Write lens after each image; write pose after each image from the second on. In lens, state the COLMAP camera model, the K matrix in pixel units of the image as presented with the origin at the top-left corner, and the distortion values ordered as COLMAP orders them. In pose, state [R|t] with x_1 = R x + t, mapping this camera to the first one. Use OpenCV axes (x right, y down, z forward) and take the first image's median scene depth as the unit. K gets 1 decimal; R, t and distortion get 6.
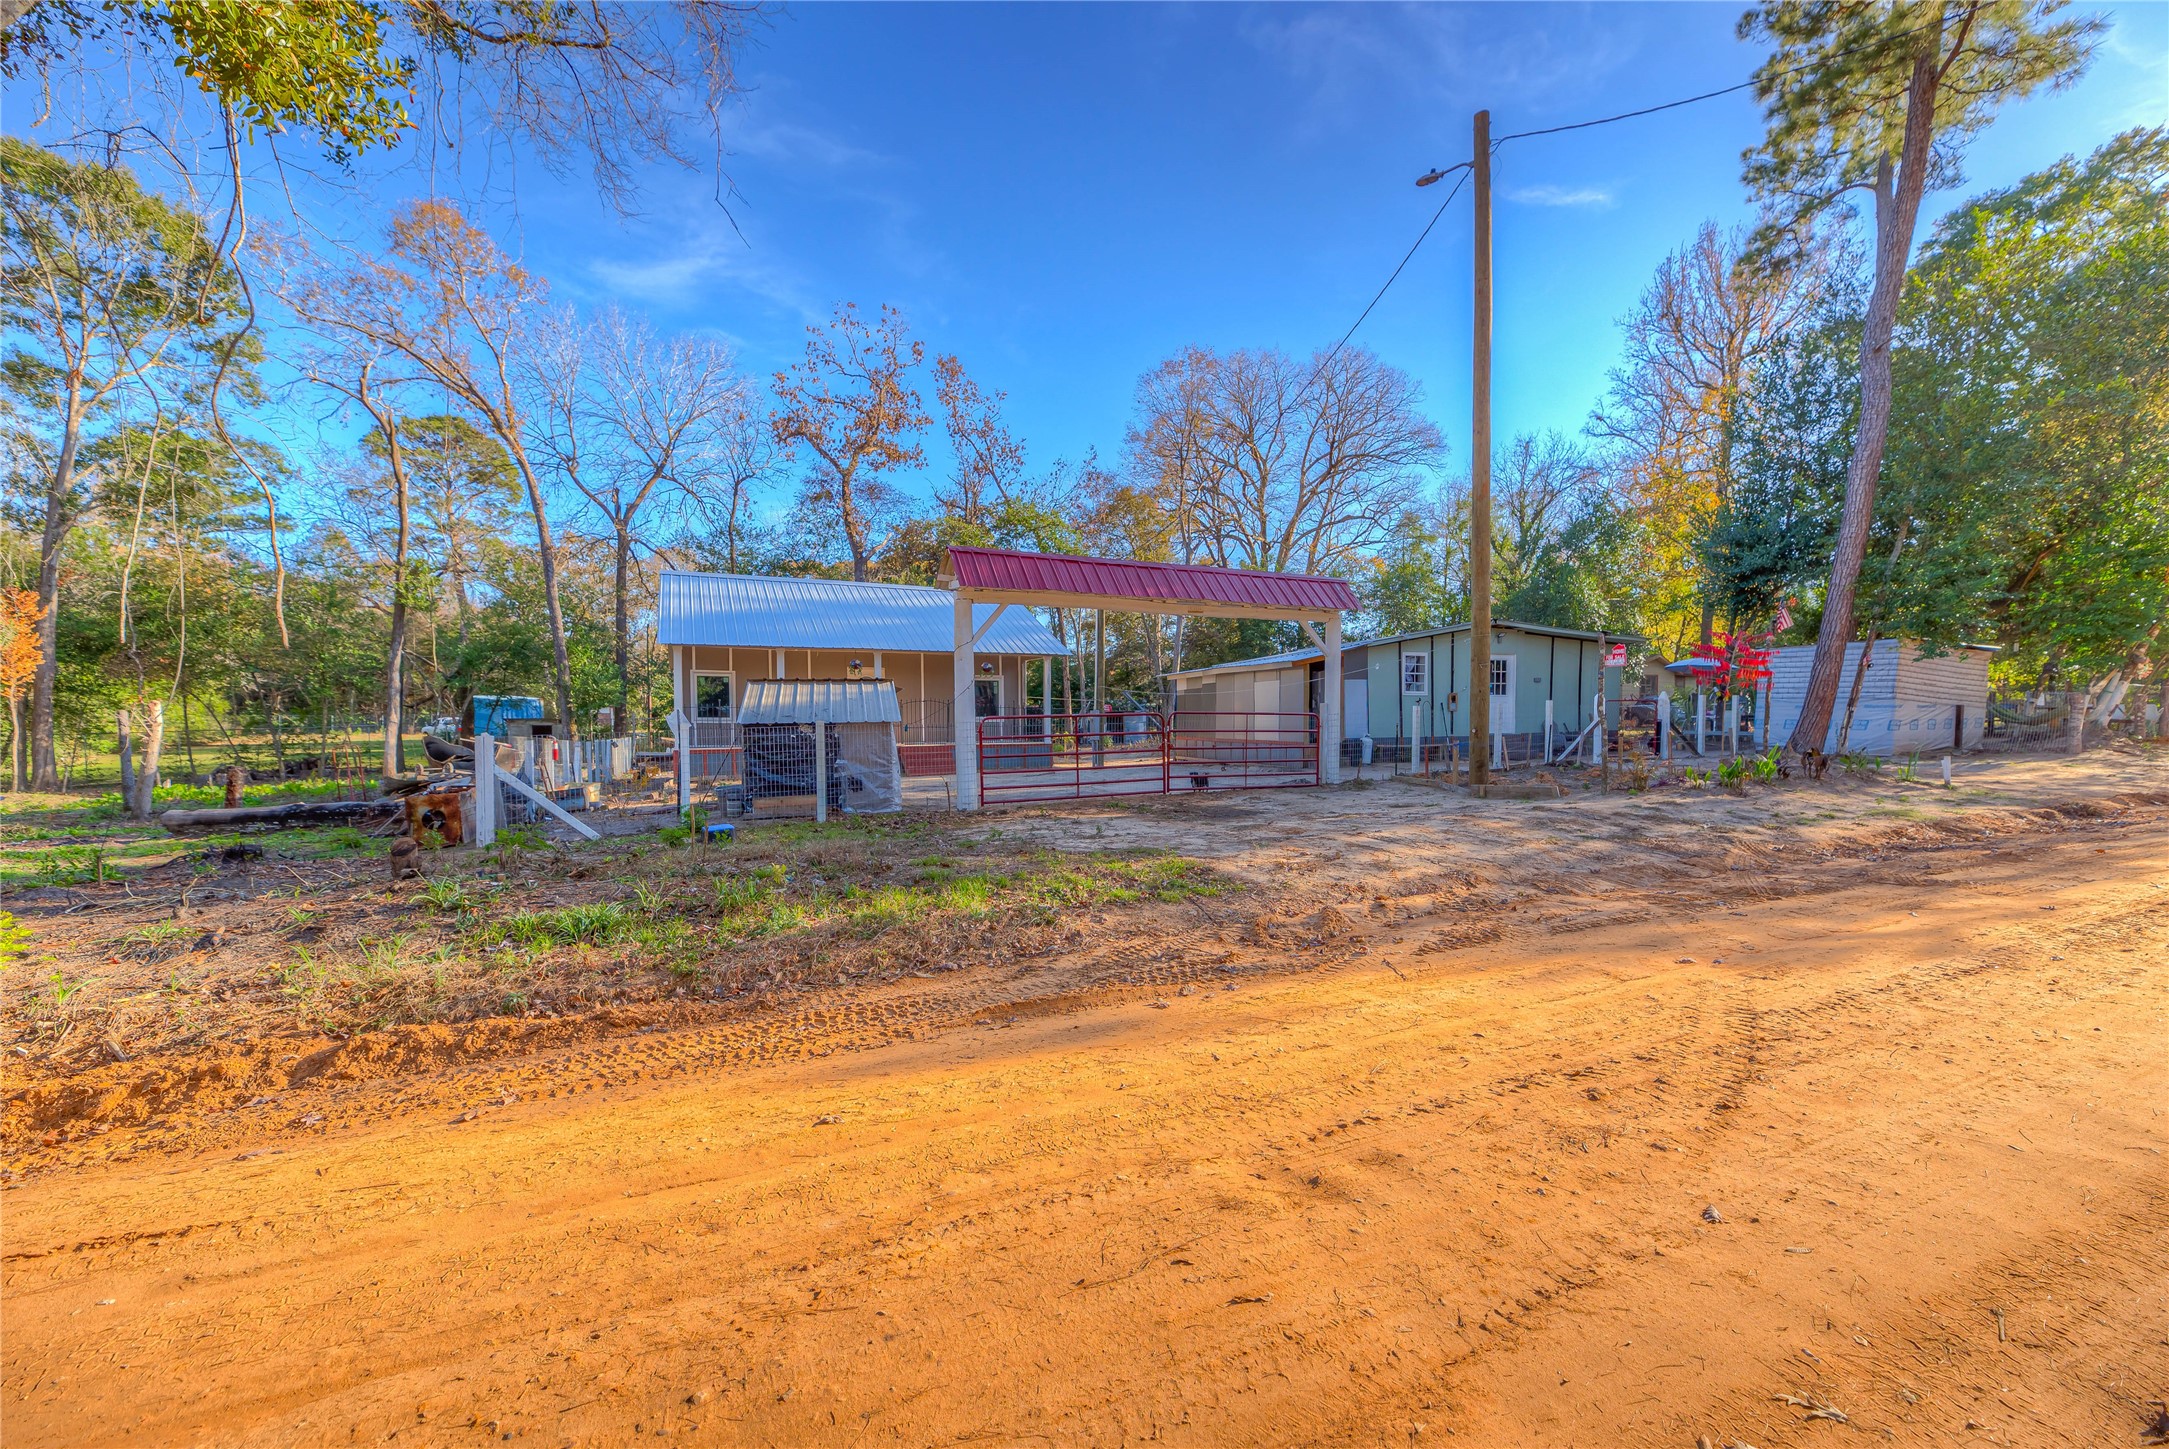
lens RADIAL K [[858.1, 0, 1108.7], [0, 858.1, 728.7], [0, 0, 1]] dist [0.012581, -0.000175]
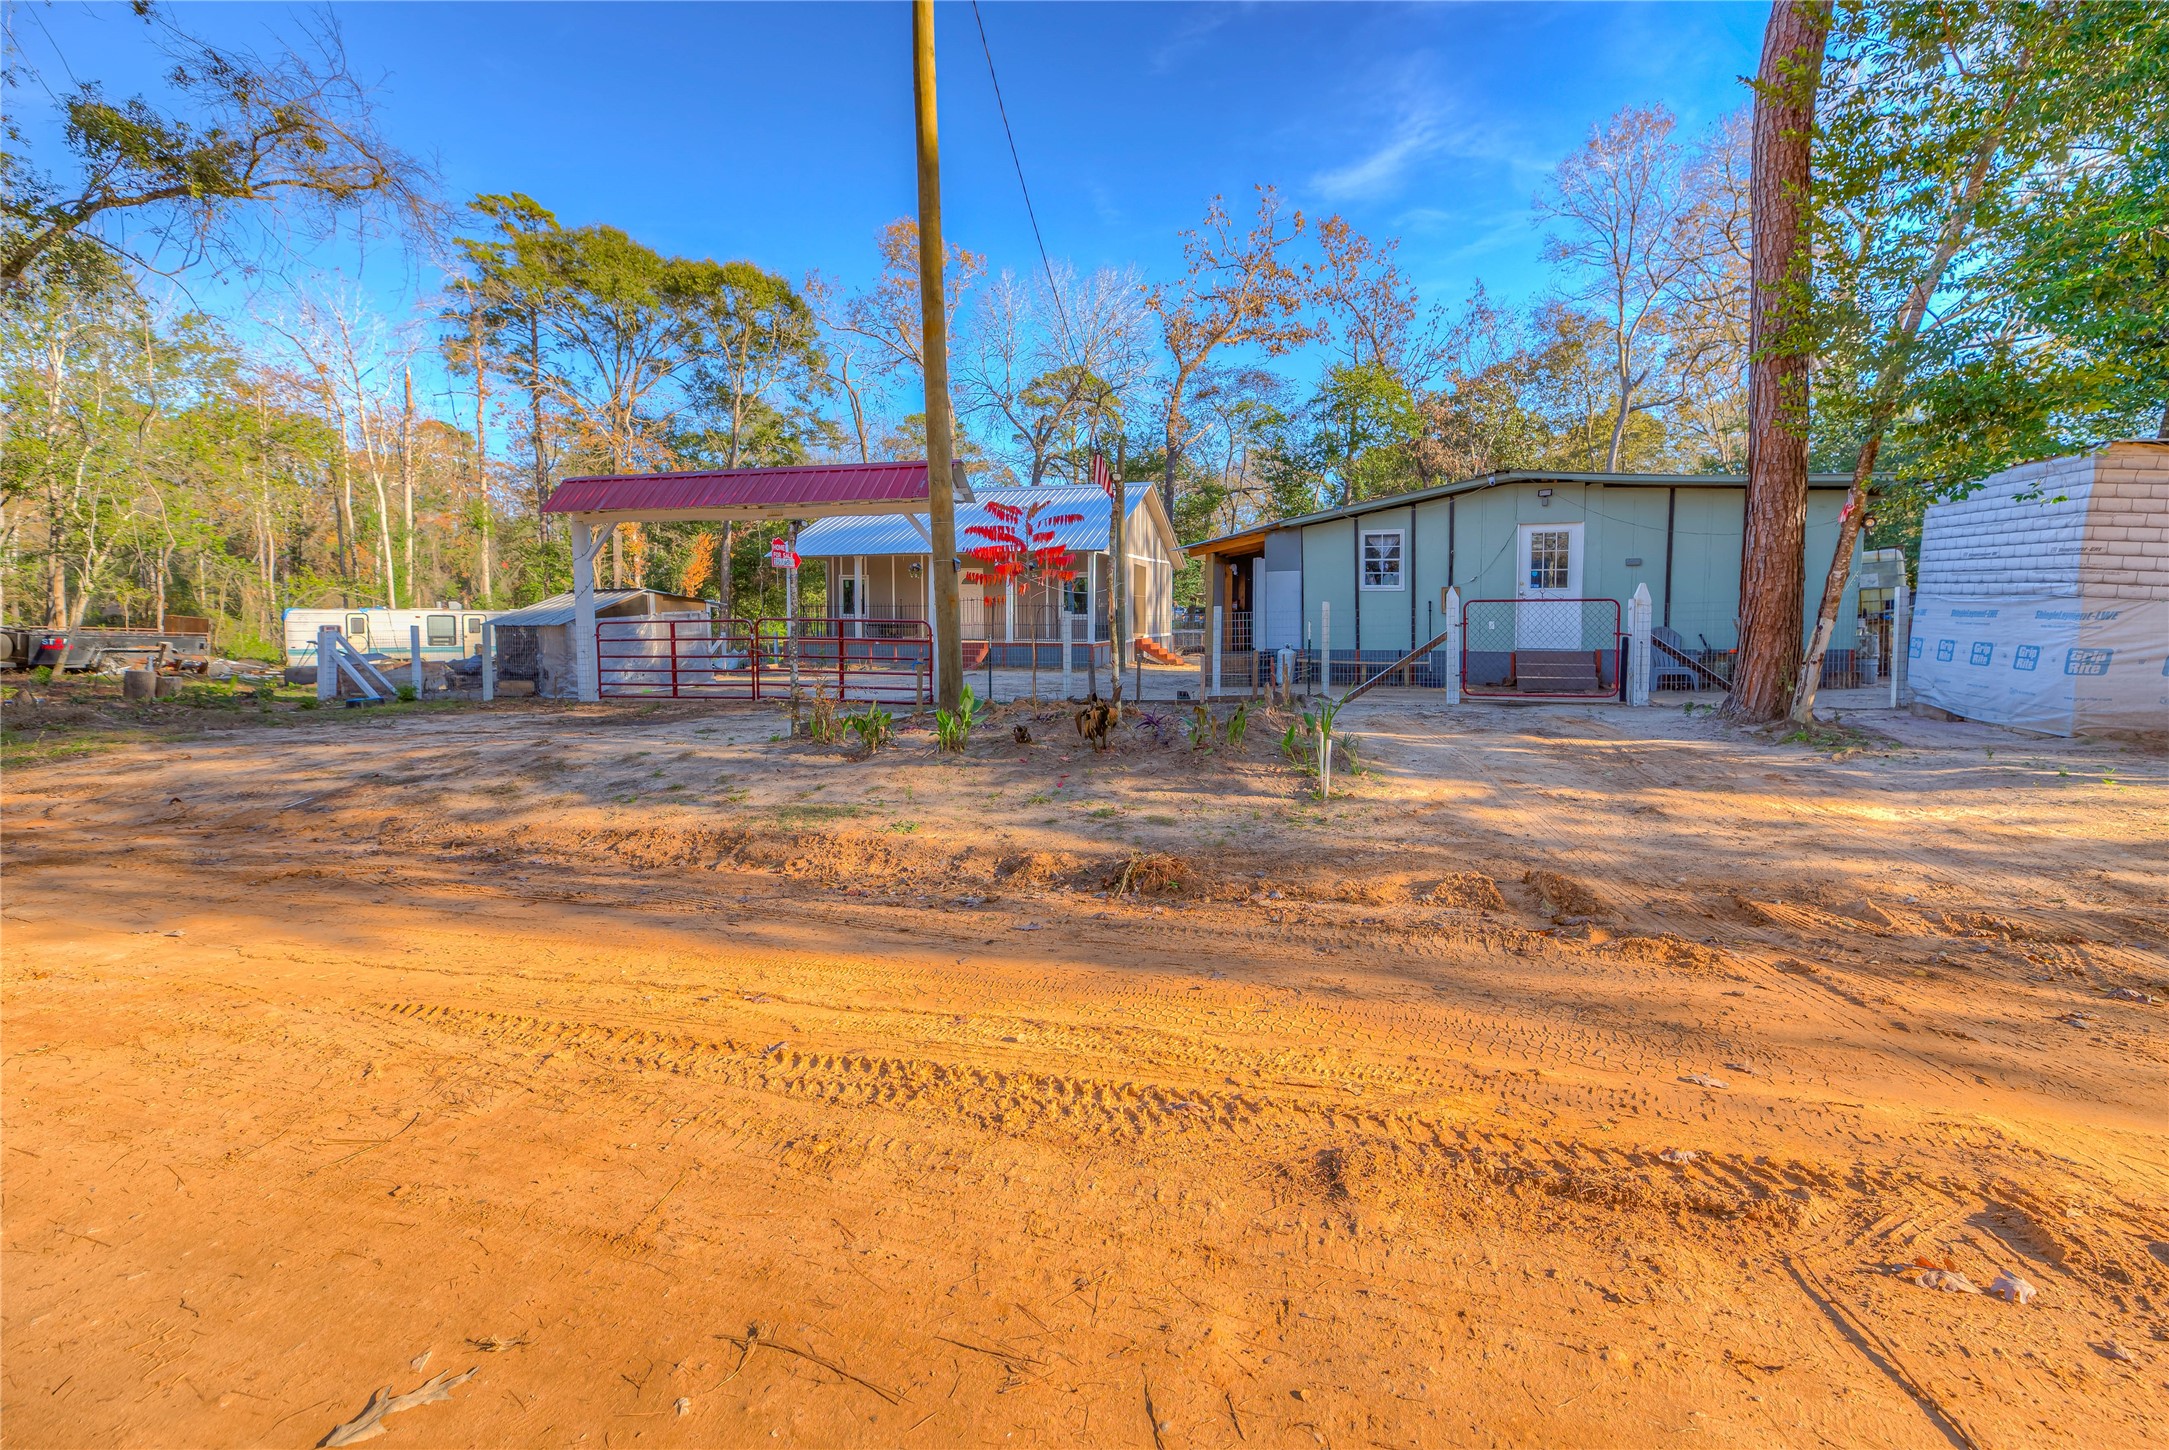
lens RADIAL K [[886.0, 0, 1145.2], [0, 886.0, 639.6], [0, 0, 1]] dist [0.012014, -0.000047]
pose [[0.765700, 0.026661, -0.642645, 0.311104], [-0.008631, 0.999476, 0.031181, -0.008969], [0.643140, -0.018328, 0.765529, 0.143628]]
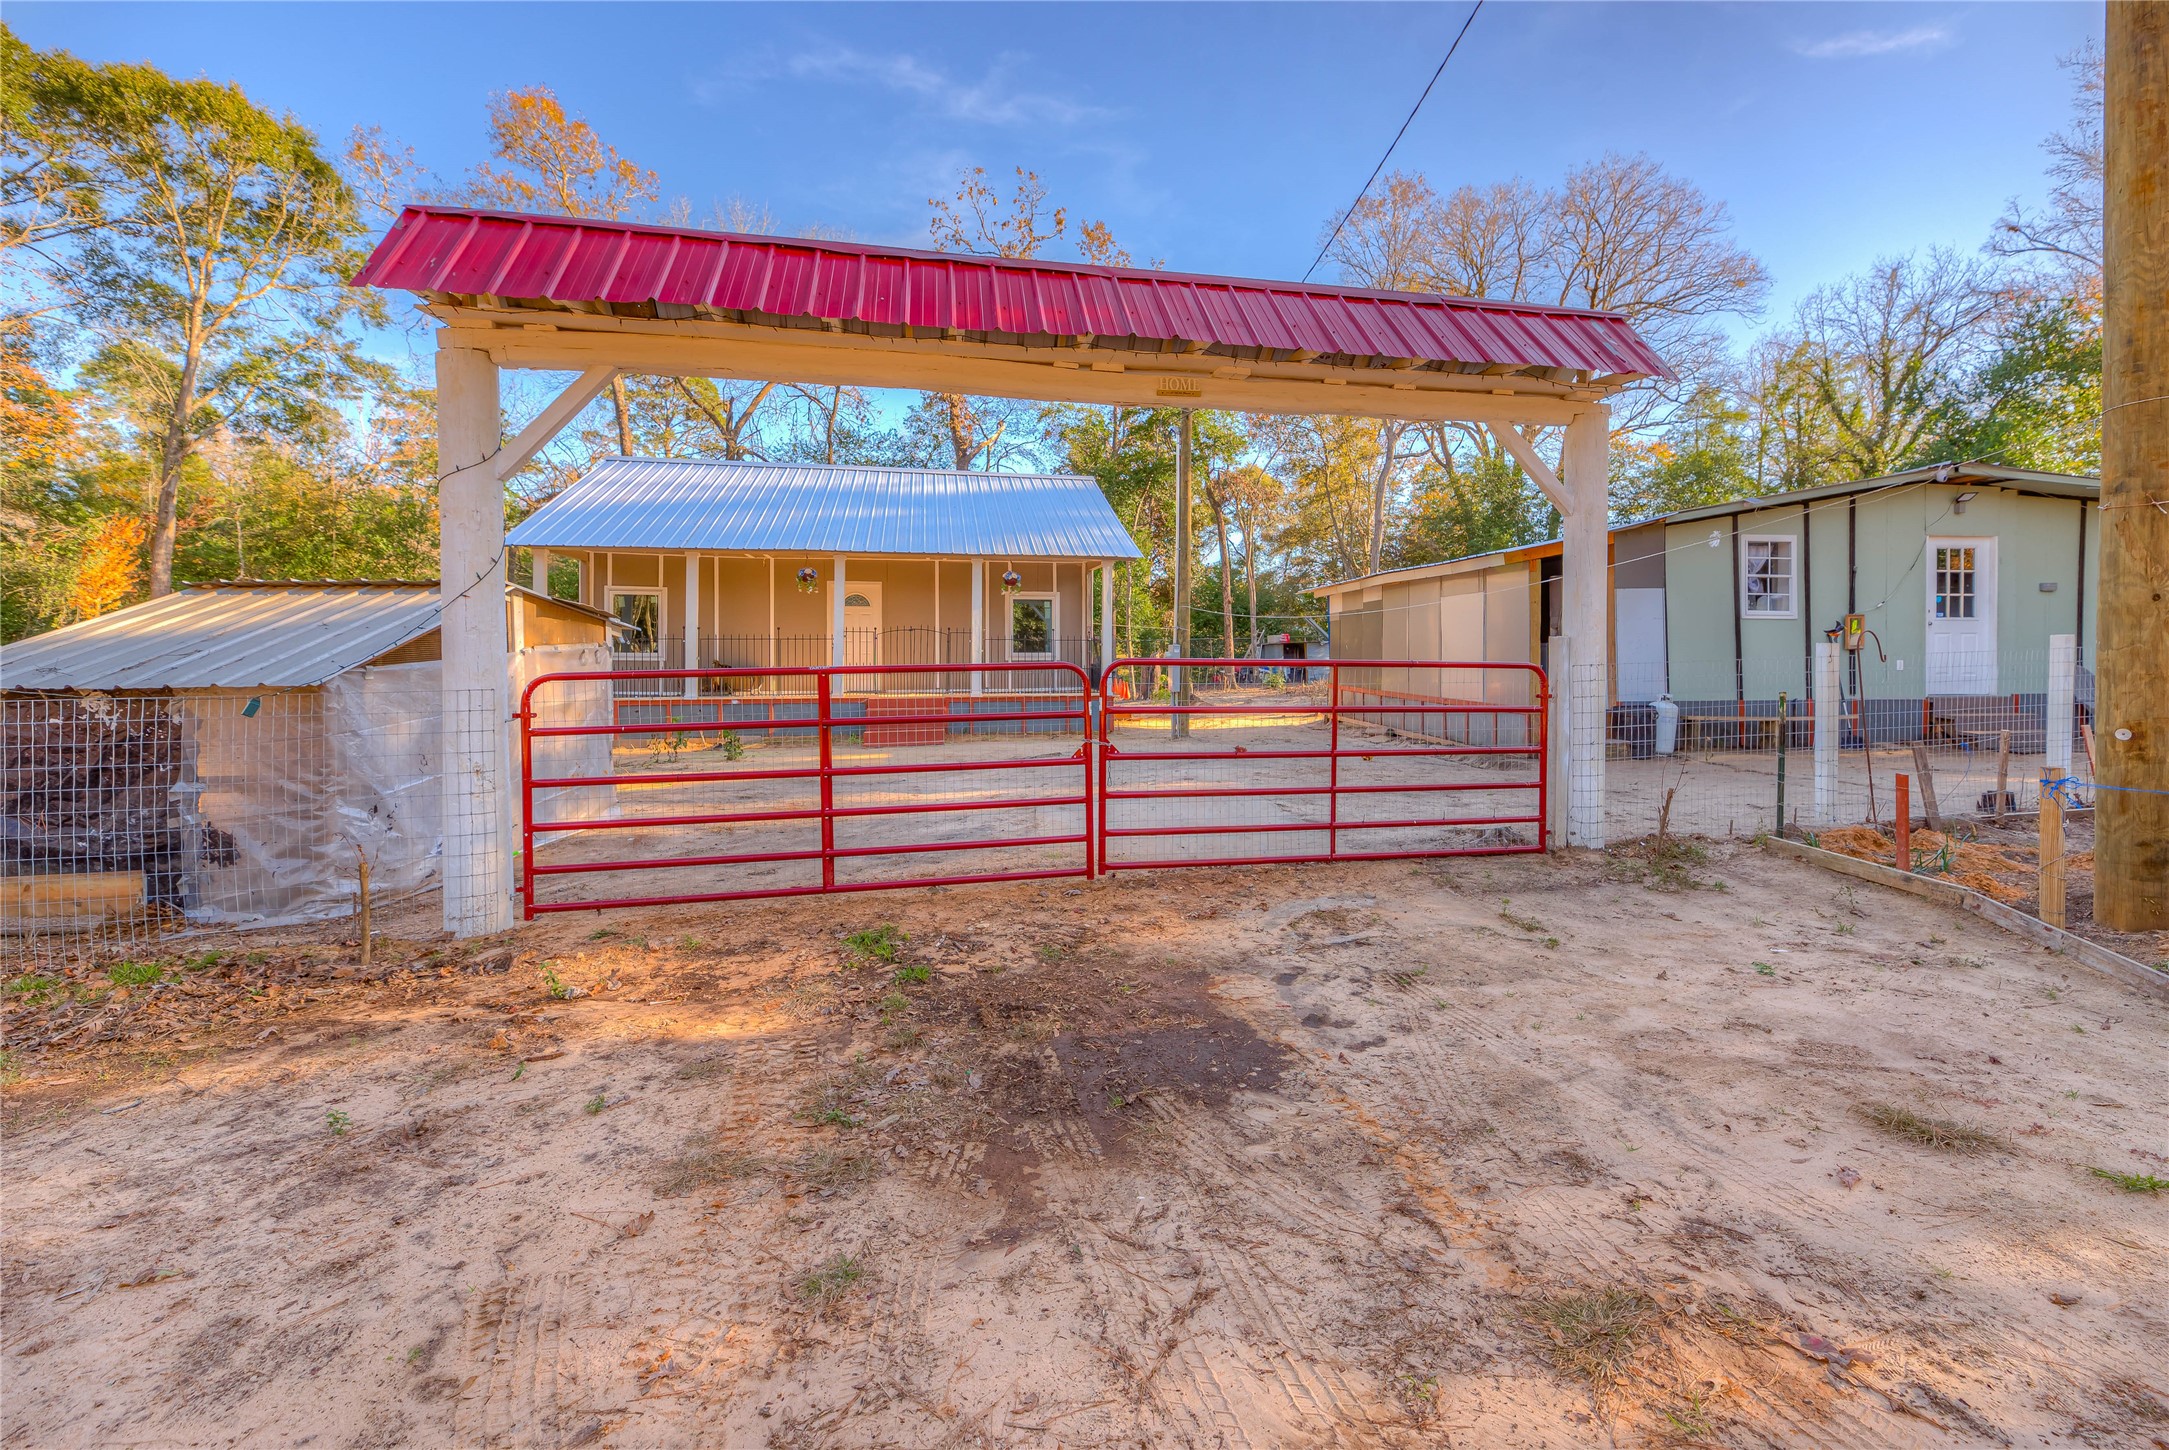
lens RADIAL K [[881.9, 0, 1116.2], [0, 881.9, 637.0], [0, 0, 1]] dist [0.019999, -0.005049]
pose [[0.970988, 0.002195, -0.239119, 0.048299], [-0.007595, 0.999736, -0.021665, -0.006057], [0.239008, 0.022853, 0.970749, 0.179863]]
